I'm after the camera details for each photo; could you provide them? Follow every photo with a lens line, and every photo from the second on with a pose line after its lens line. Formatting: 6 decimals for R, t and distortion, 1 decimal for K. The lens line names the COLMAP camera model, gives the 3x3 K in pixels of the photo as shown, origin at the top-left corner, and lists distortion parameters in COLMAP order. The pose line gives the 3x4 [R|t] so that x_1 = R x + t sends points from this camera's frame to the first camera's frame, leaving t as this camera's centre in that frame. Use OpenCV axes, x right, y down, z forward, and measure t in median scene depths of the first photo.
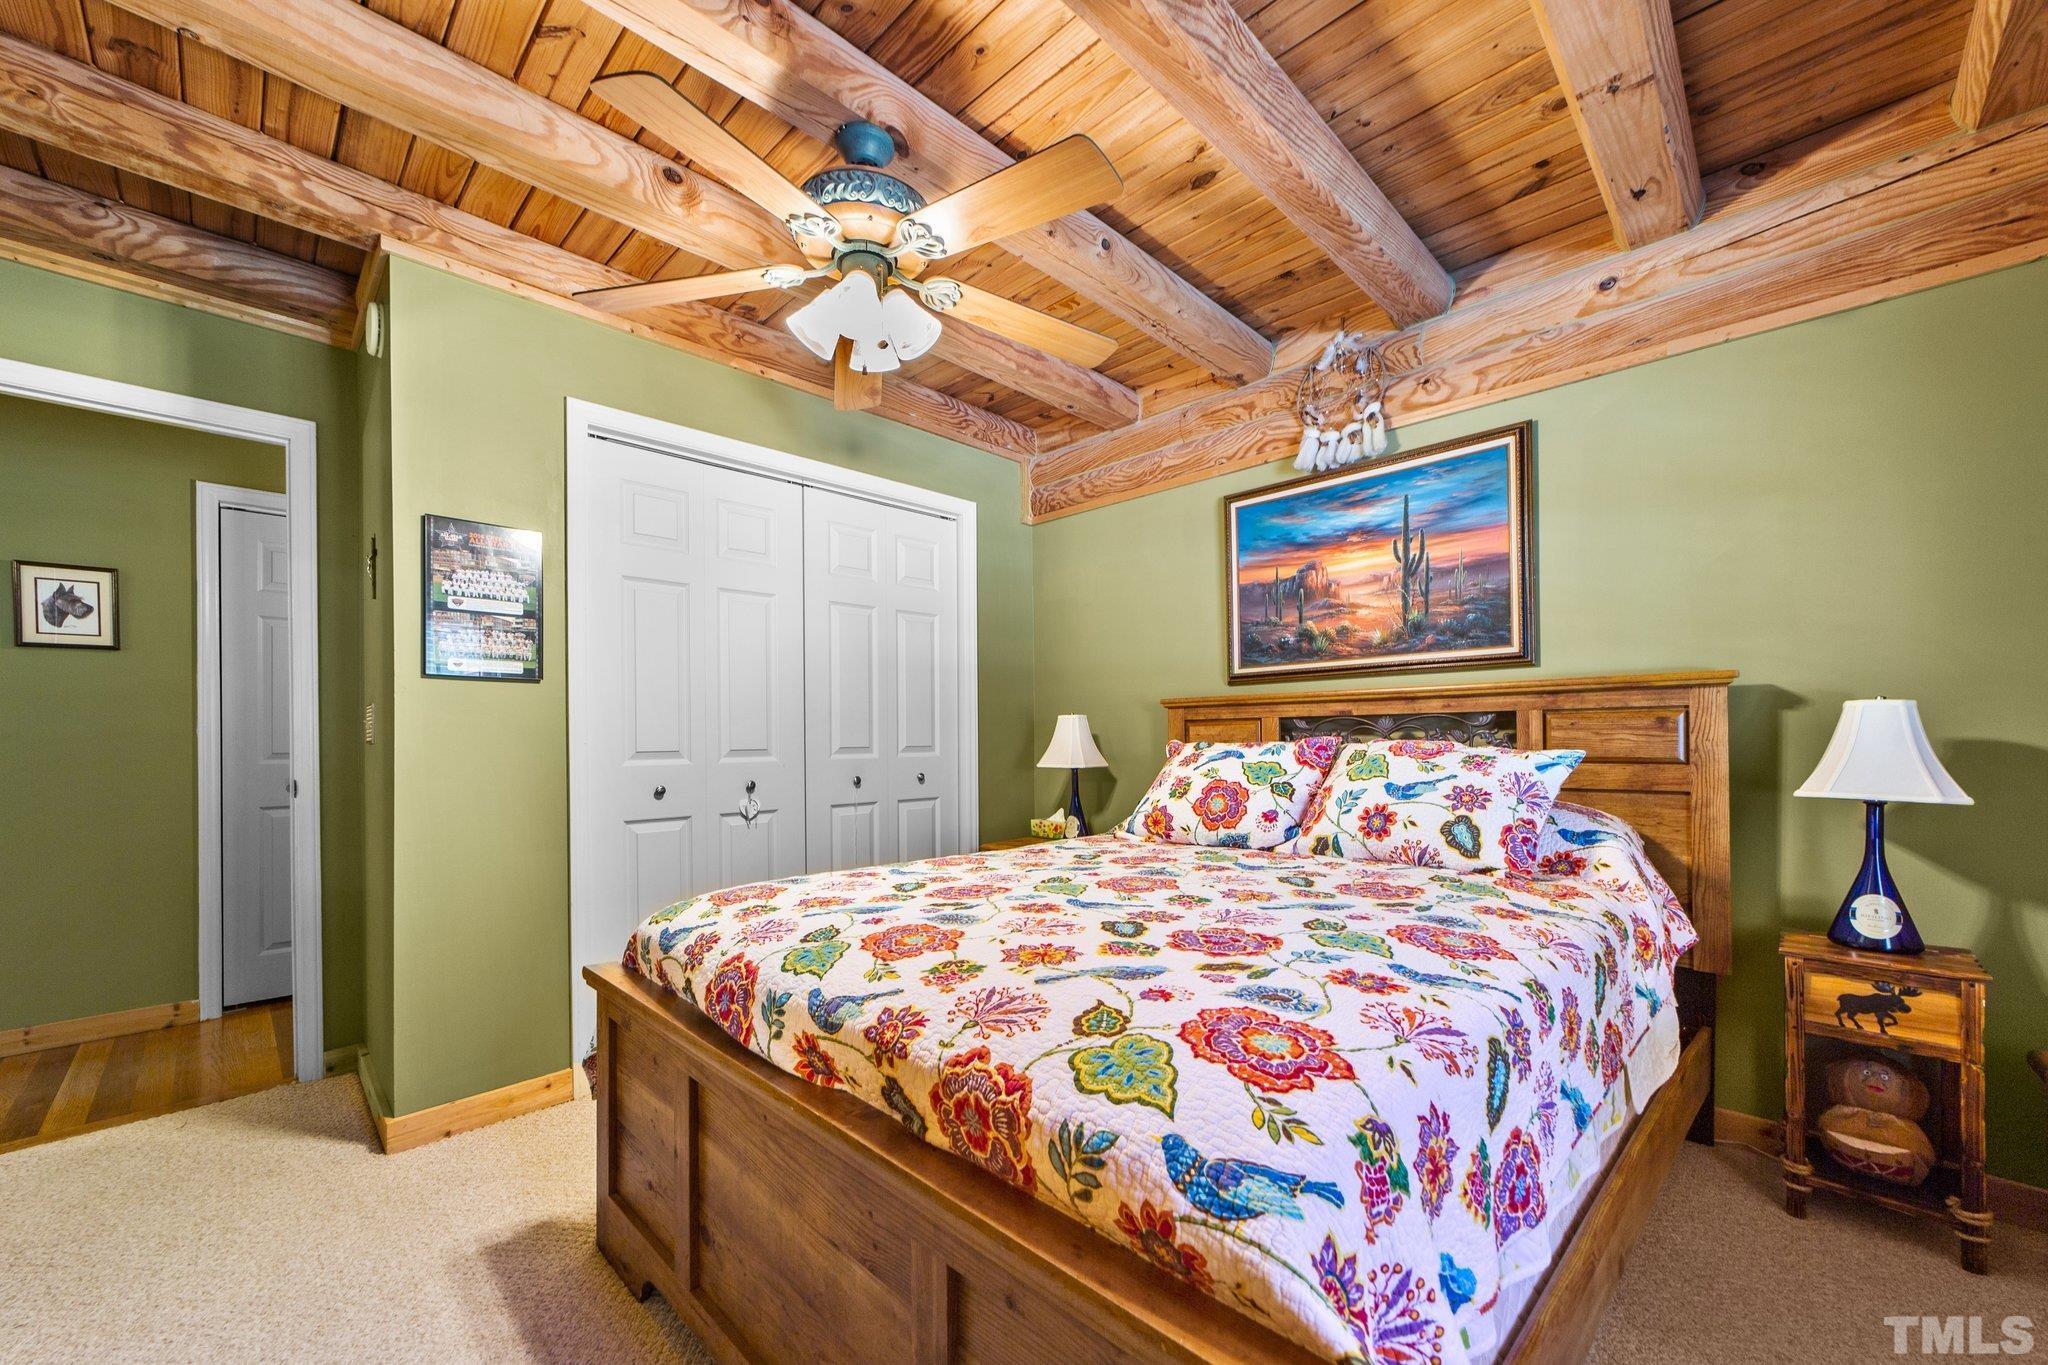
lens RADIAL K [[805.0, 0, 1036.7], [0, 805.0, 698.6], [0, 0, 1]] dist [-0.017679, 0.007276]
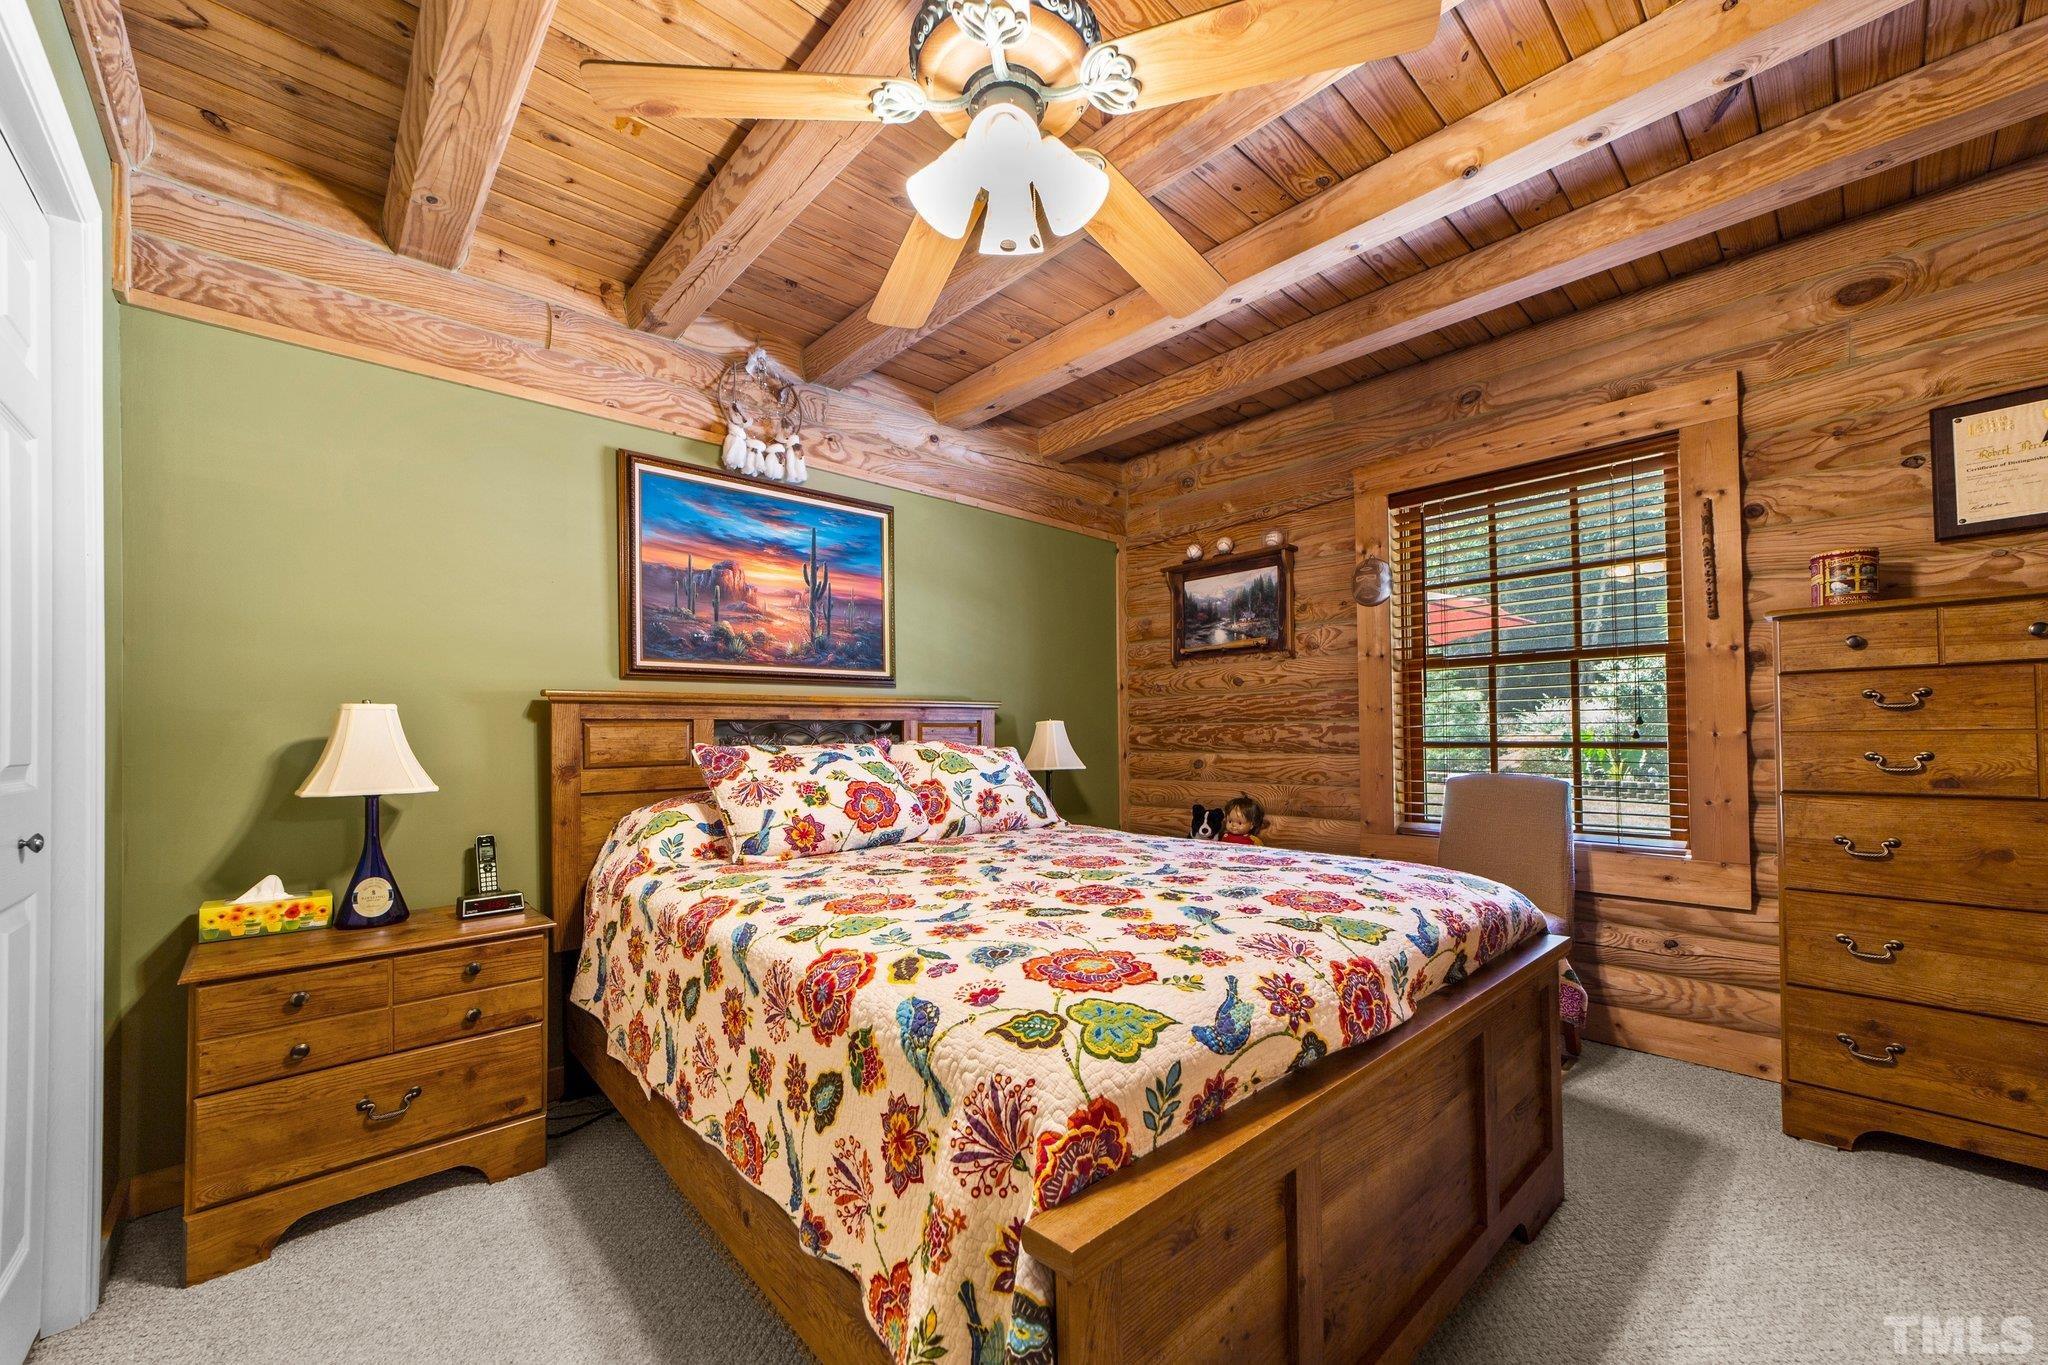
lens RADIAL K [[792.7, 0, 1026.9], [0, 792.7, 679.9], [0, 0, 1]] dist [-0.001247, 0.006208]
pose [[0.062728, 0.082401, 0.994623, -0.627204], [-0.035554, 0.996138, -0.080284, 0.040830], [-0.997397, -0.030327, 0.065415, 0.622782]]
